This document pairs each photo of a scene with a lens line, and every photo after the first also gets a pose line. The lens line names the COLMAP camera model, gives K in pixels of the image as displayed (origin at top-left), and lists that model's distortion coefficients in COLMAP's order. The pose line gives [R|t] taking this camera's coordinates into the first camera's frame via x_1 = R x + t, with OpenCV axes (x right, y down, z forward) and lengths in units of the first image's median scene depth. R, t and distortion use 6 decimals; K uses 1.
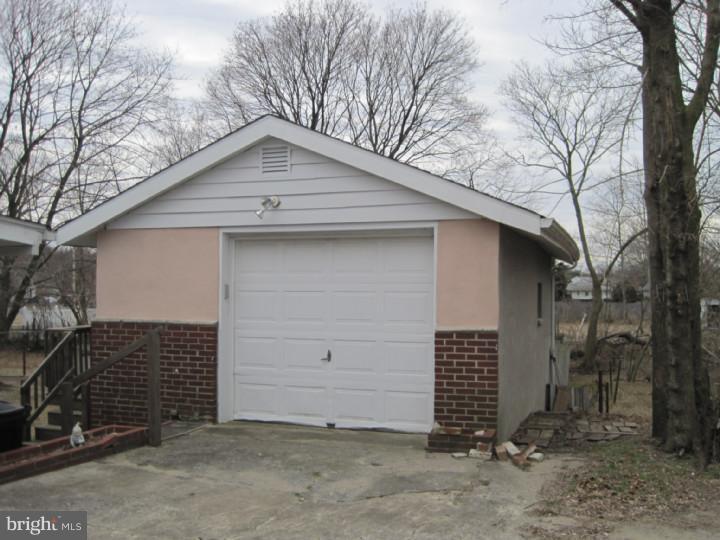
lens RADIAL K [[748.0, 0, 362.3], [0, 748.0, 270.0], [0, 0, 1]] dist [-0.131177, 0.000000]
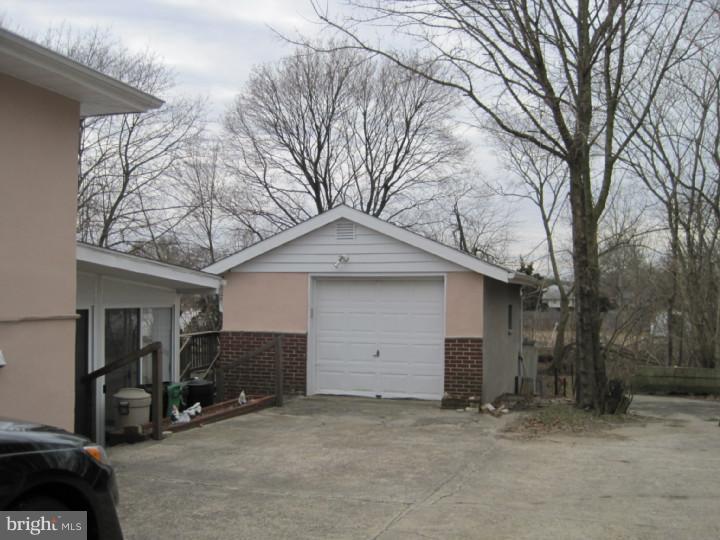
lens RADIAL K [[748.0, 0, 359.1], [0, 748.0, 271.6], [0, 0, 1]] dist [-0.131177, 0.000000]
pose [[0.999722, 0.005674, 0.022875, -0.121658], [-0.005536, 0.999966, -0.006112, -0.051074], [-0.022909, 0.005984, 0.999720, -0.606476]]
